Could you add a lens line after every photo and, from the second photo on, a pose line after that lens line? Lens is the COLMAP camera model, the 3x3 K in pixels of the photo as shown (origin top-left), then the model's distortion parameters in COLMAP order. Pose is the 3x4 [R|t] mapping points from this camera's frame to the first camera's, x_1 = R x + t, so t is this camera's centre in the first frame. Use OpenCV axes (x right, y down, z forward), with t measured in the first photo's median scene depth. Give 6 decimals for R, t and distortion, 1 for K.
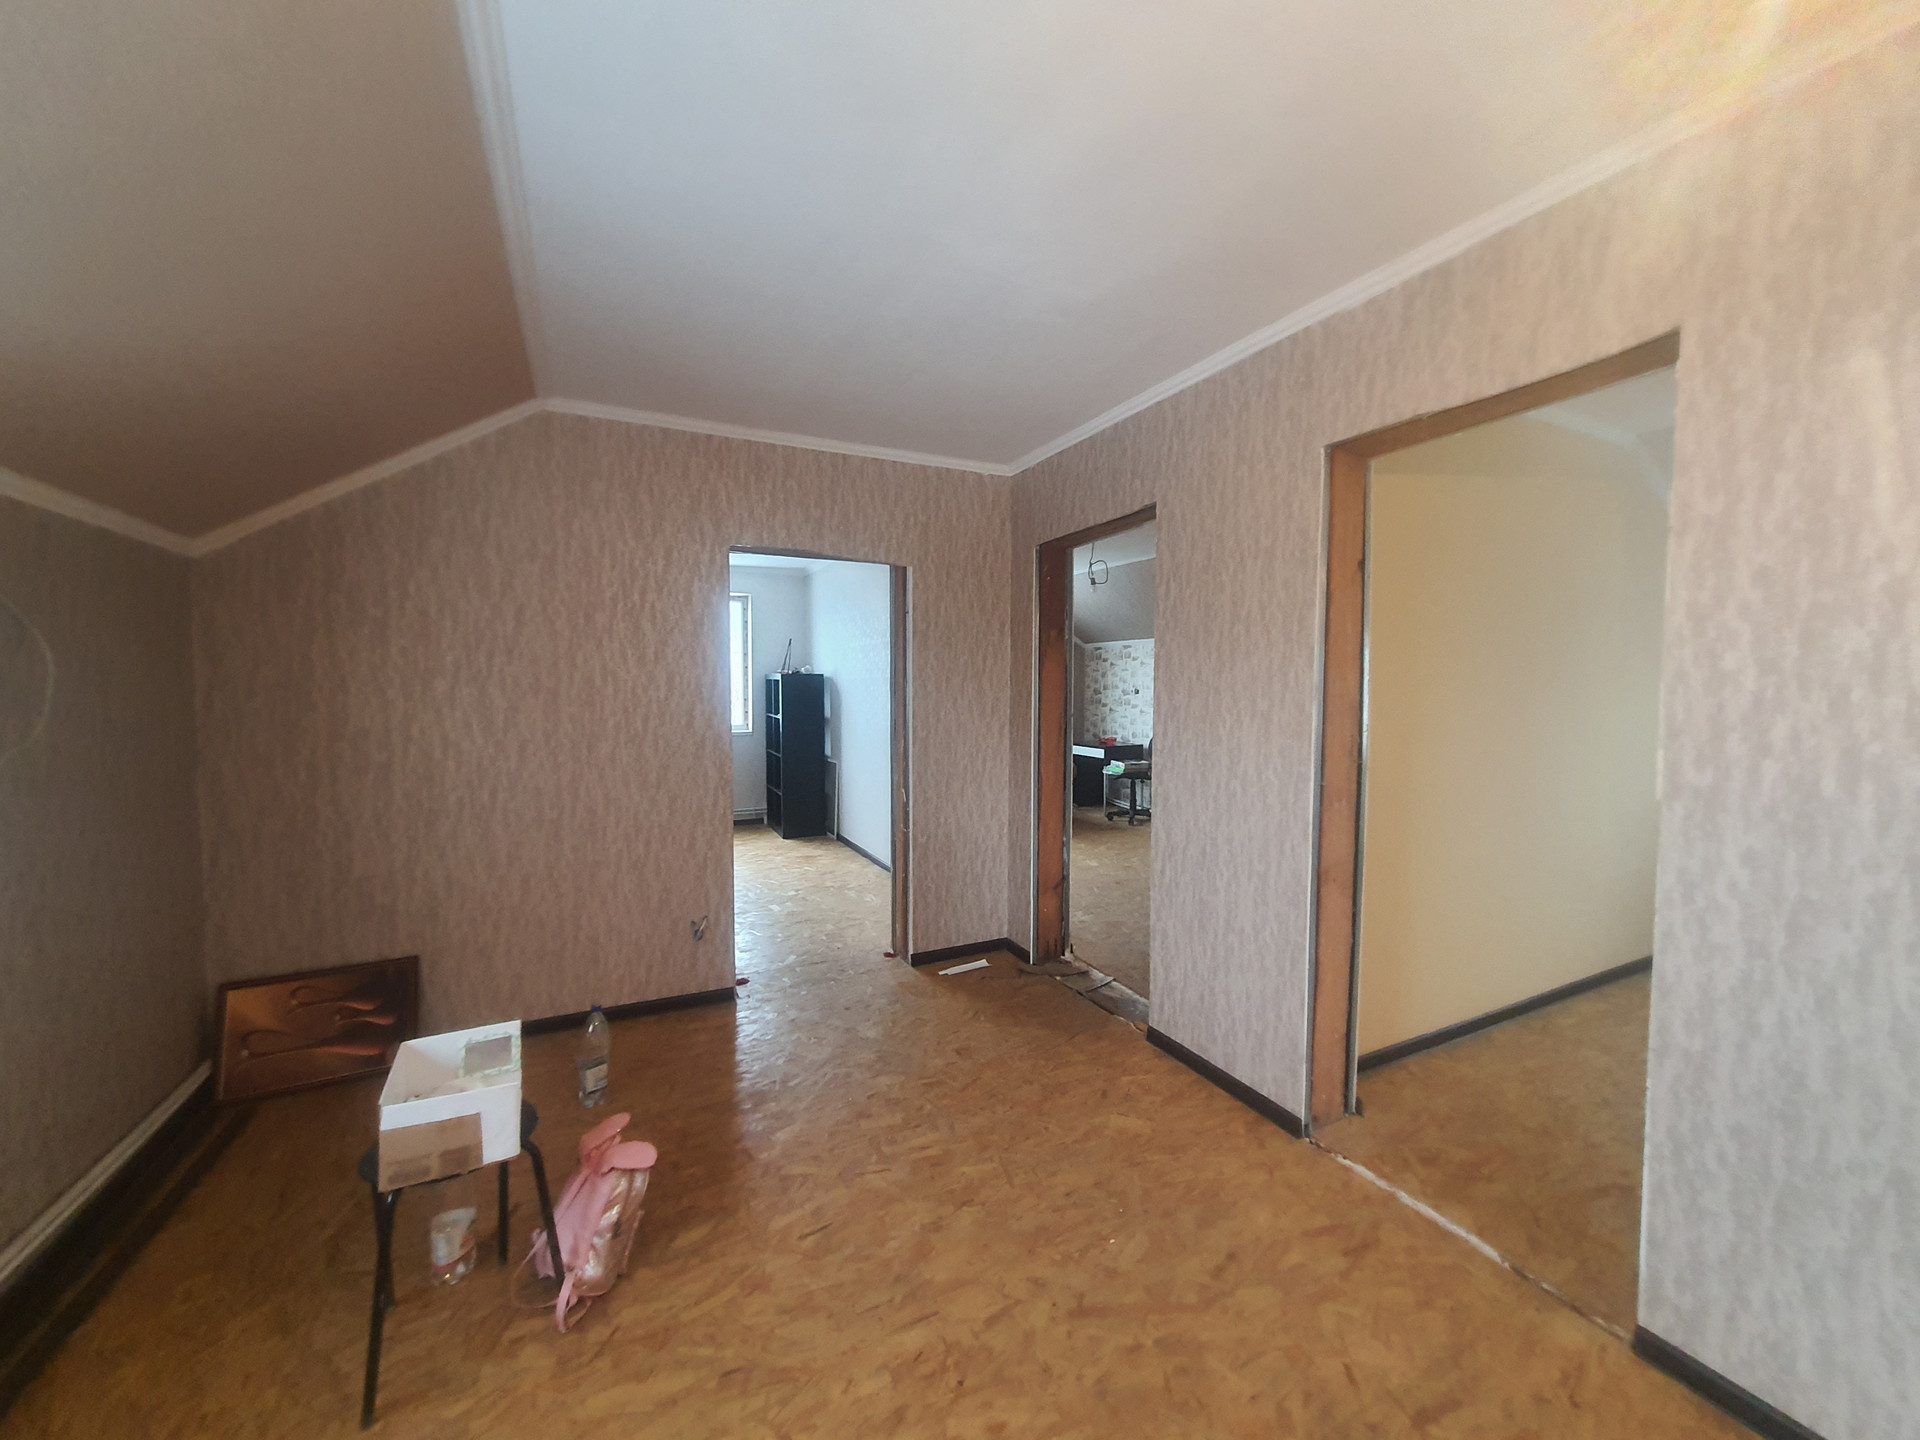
lens RADIAL K [[746.8, 0, 966.8], [0, 746.8, 709.2], [0, 0, 1]] dist [0.005868, -0.000397]
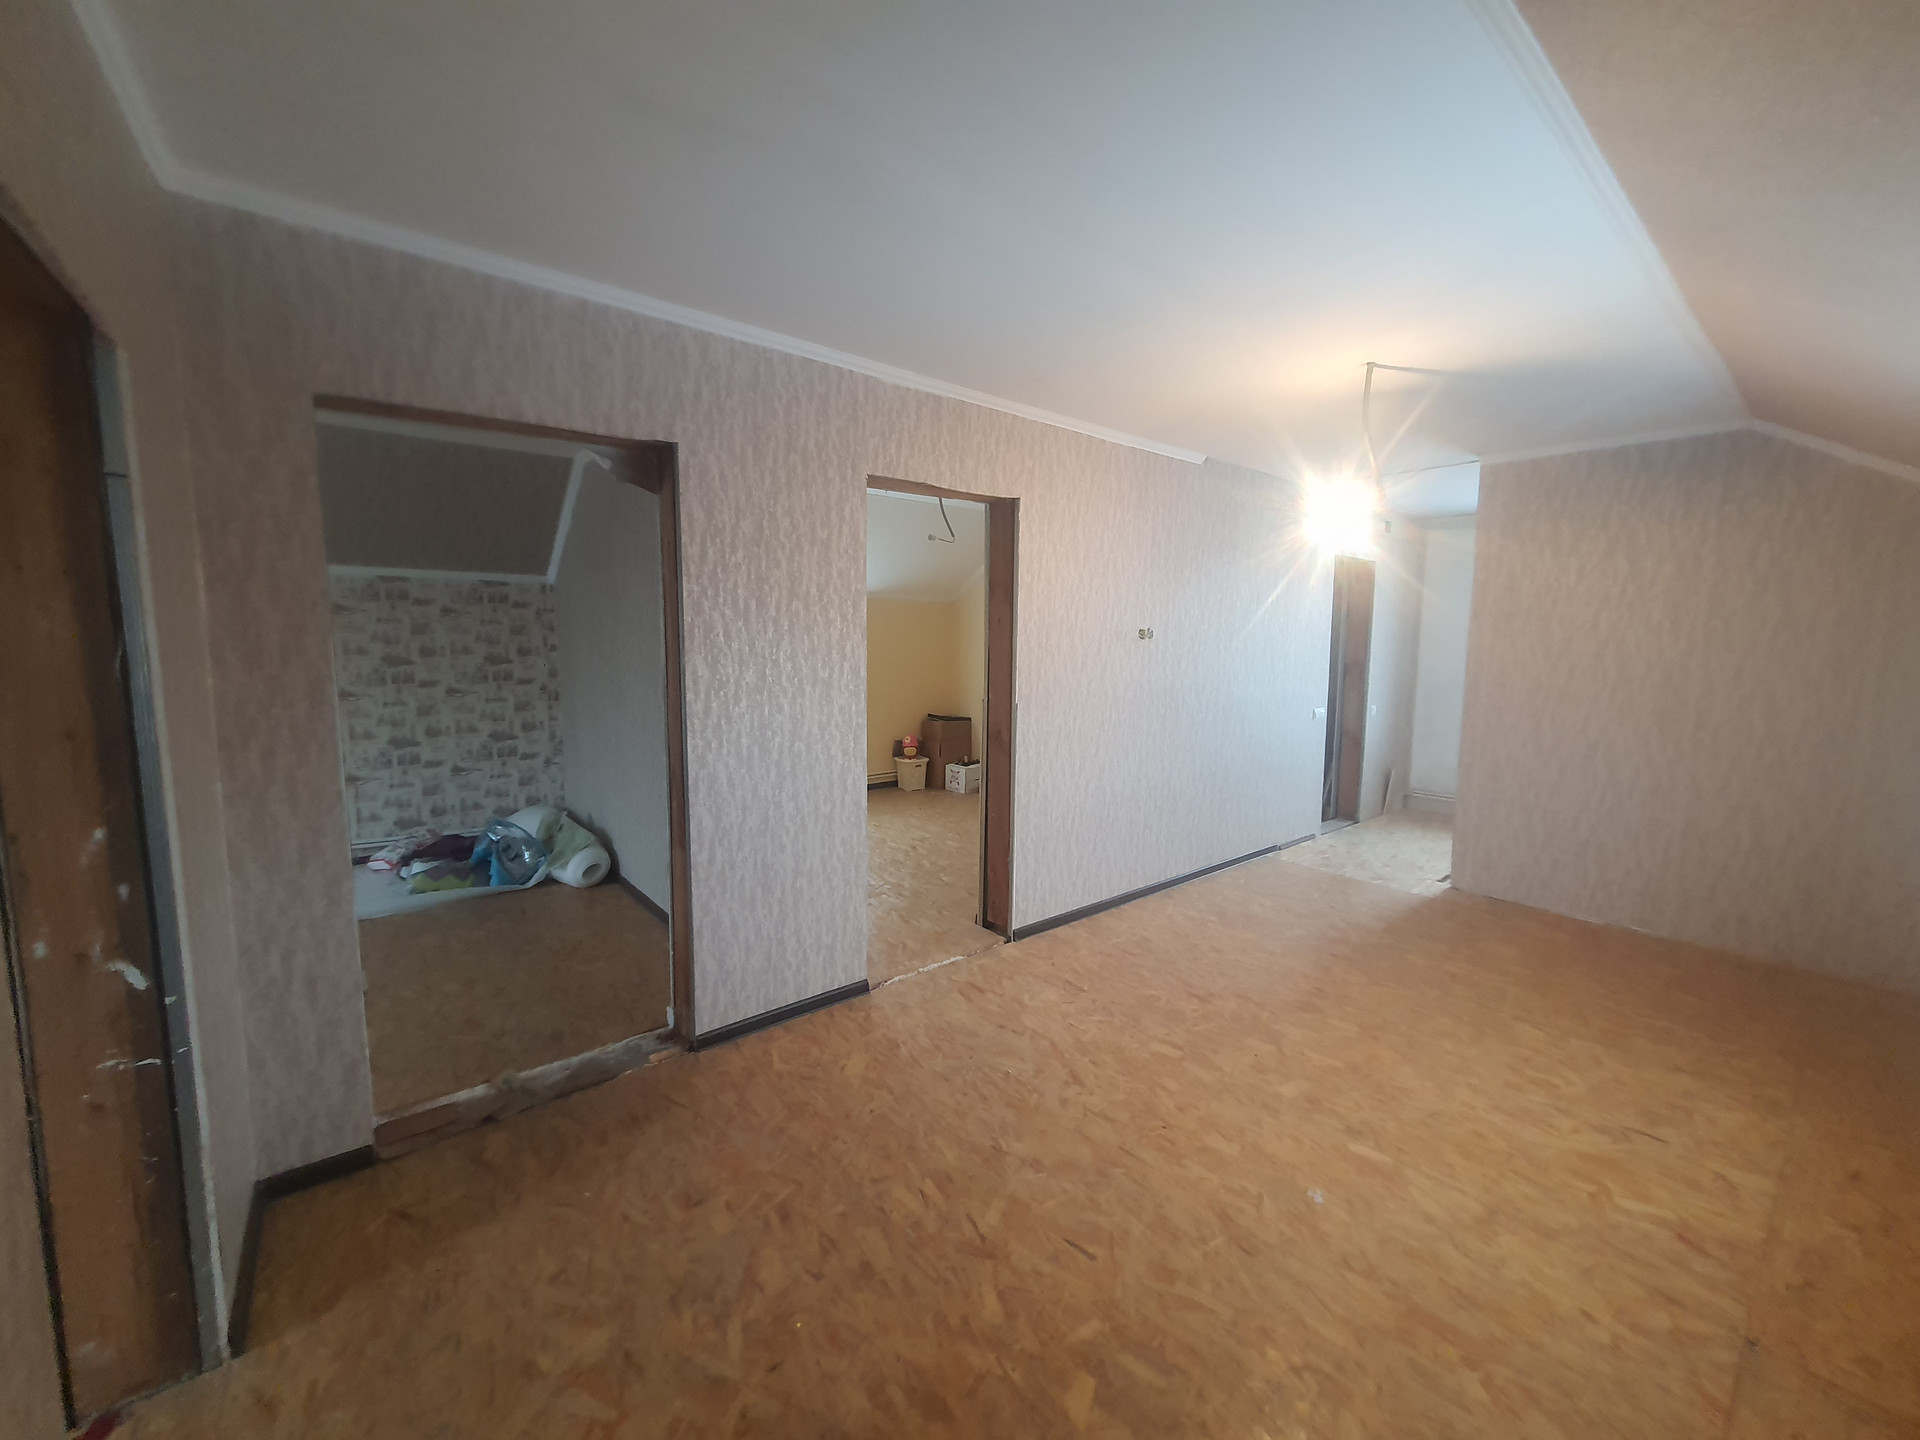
lens RADIAL K [[746.8, 0, 973.2], [0, 746.8, 710.6], [0, 0, 1]] dist [0.005868, -0.000397]
pose [[-0.219182, -0.104108, 0.970114, -0.994082], [0.026255, 0.993302, 0.112528, -0.090560], [-0.975331, 0.050135, -0.214980, 1.263143]]
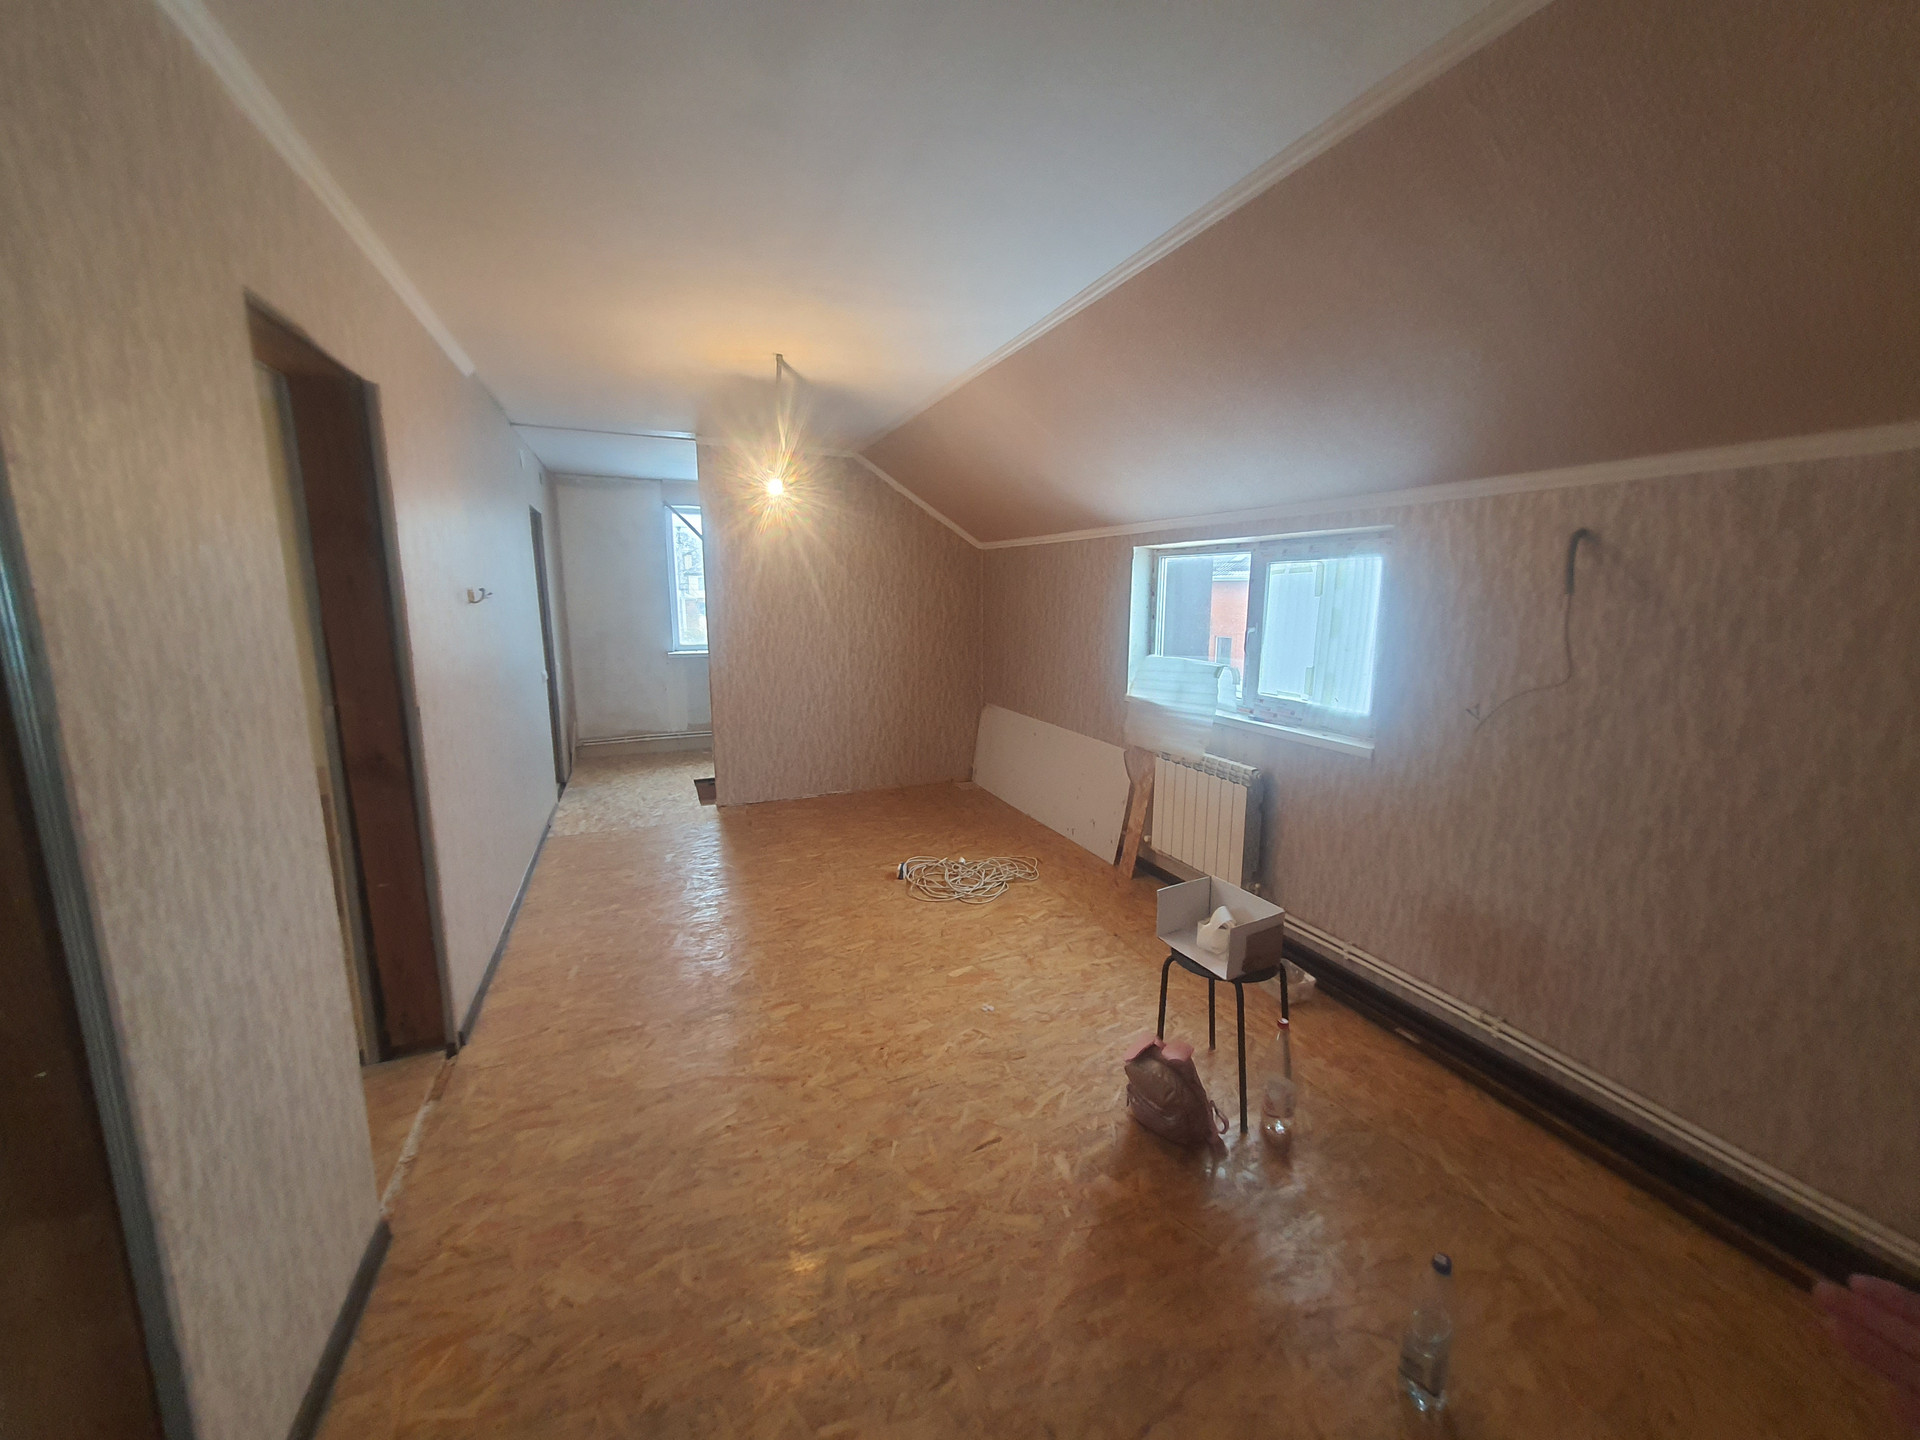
lens RADIAL K [[746.8, 0, 965.6], [0, 746.8, 716.1], [0, 0, 1]] dist [0.005868, -0.000397]
pose [[-0.997633, -0.014179, 0.067279, -0.227458], [-0.000094, 0.978787, 0.204880, -0.132971], [-0.068757, 0.204389, -0.976472, 1.880710]]
